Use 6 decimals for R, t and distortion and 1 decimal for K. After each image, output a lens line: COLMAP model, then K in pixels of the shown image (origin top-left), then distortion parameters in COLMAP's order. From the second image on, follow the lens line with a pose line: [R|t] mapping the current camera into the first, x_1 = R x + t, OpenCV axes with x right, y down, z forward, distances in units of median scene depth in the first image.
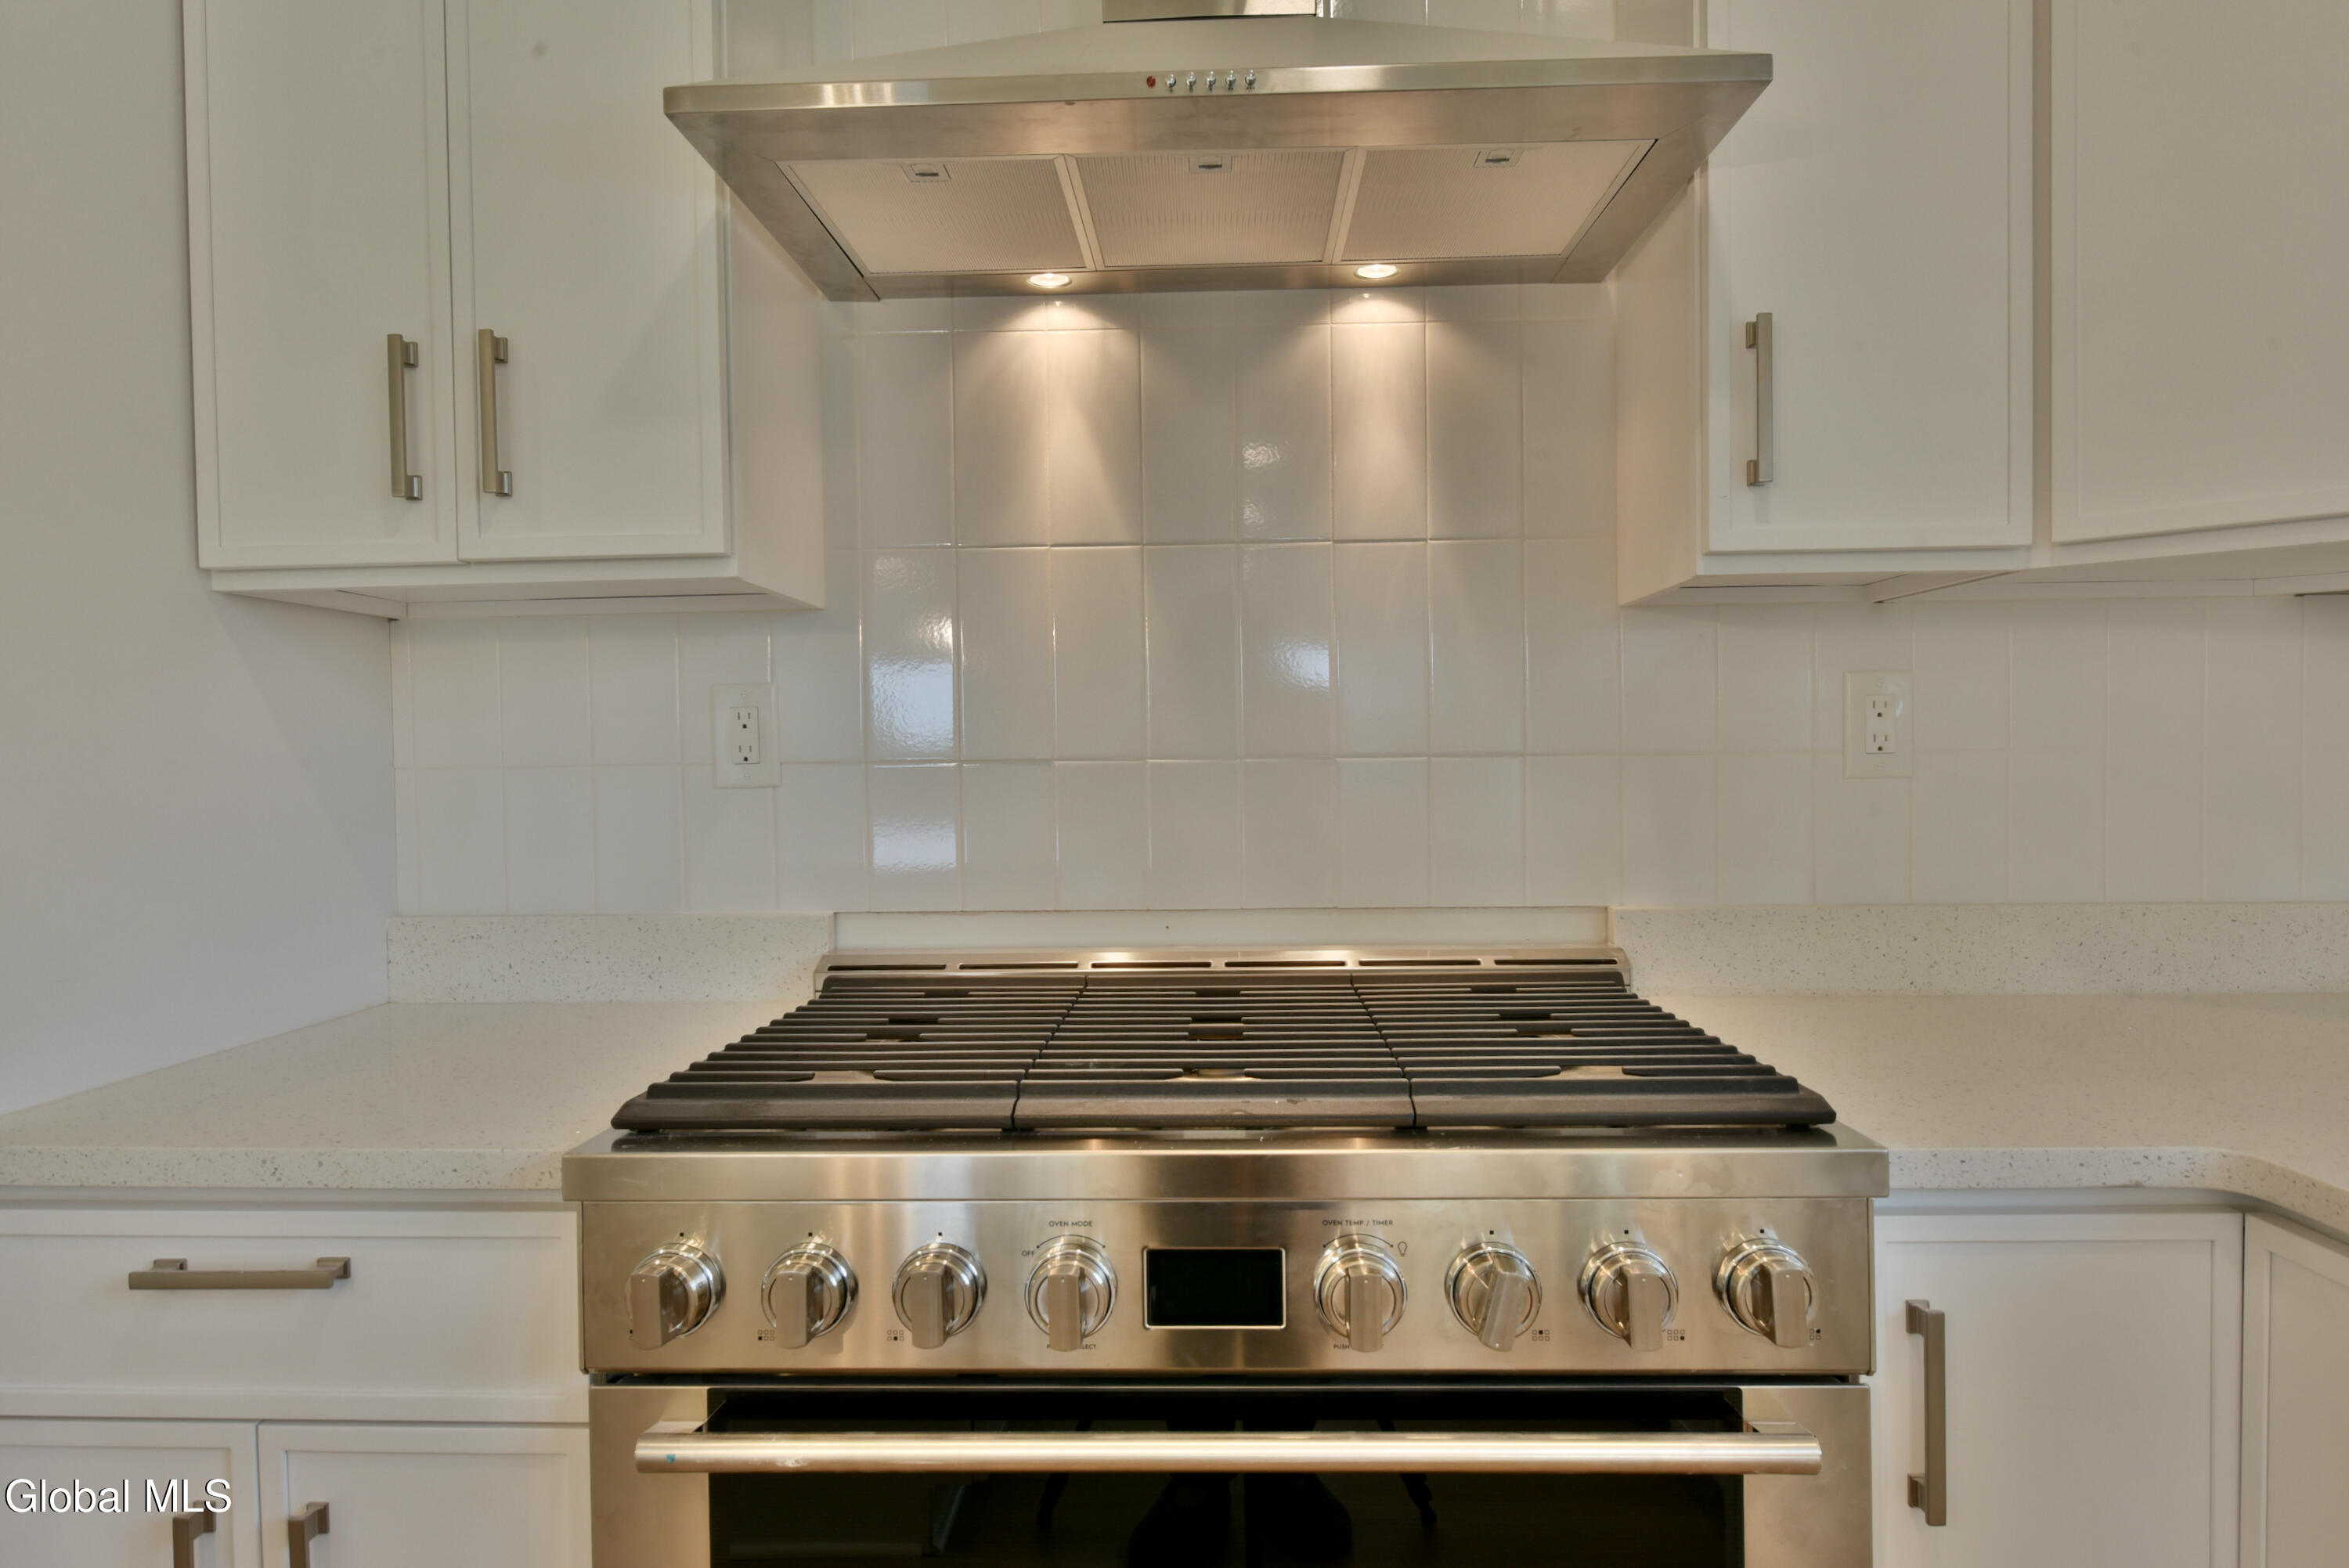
lens RADIAL K [[1408.6, 0, 1174.5], [0, 1408.6, 784.0], [0, 0, 1]] dist [0.001957, 0.000624]
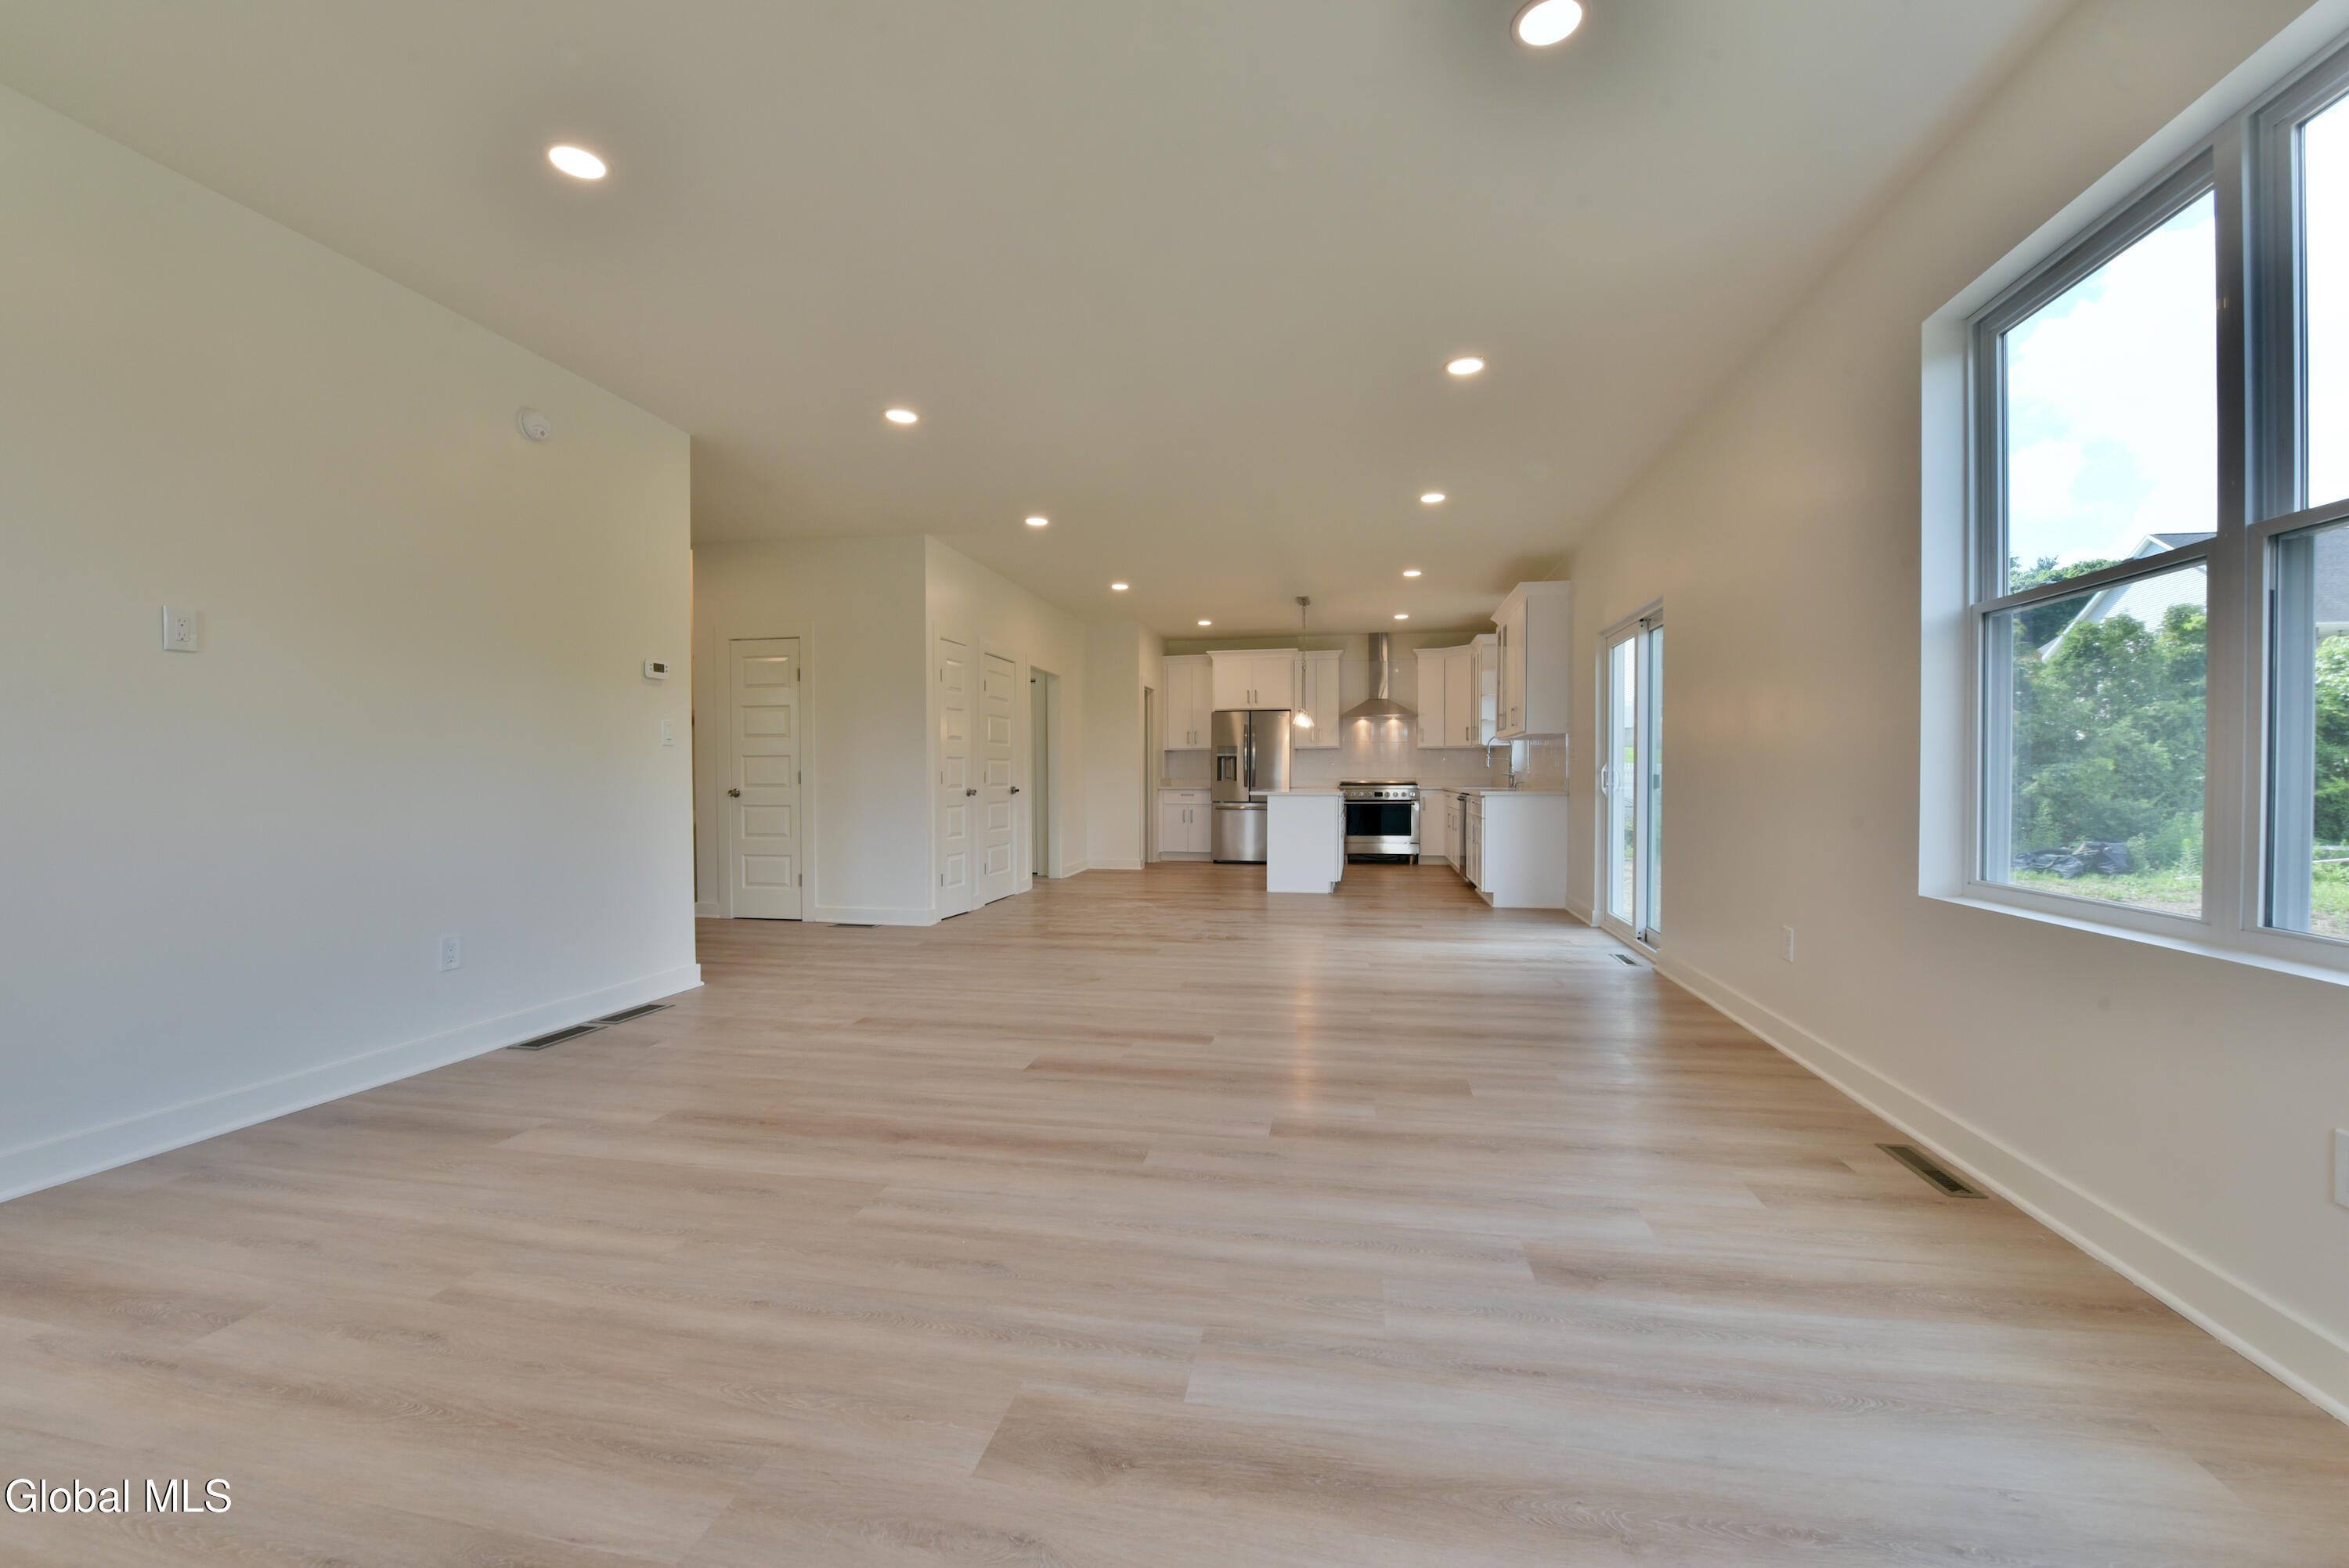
lens RADIAL K [[940.1, 0, 1174.5], [0, 940.1, 784.0], [0, 0, 1]] dist [-0.021081, 0.000105]
pose [[0.986983, 0.012929, -0.160306, -0.425866], [-0.014559, 0.999854, -0.008996, 0.279202], [0.160167, 0.011213, 0.987026, -7.683202]]
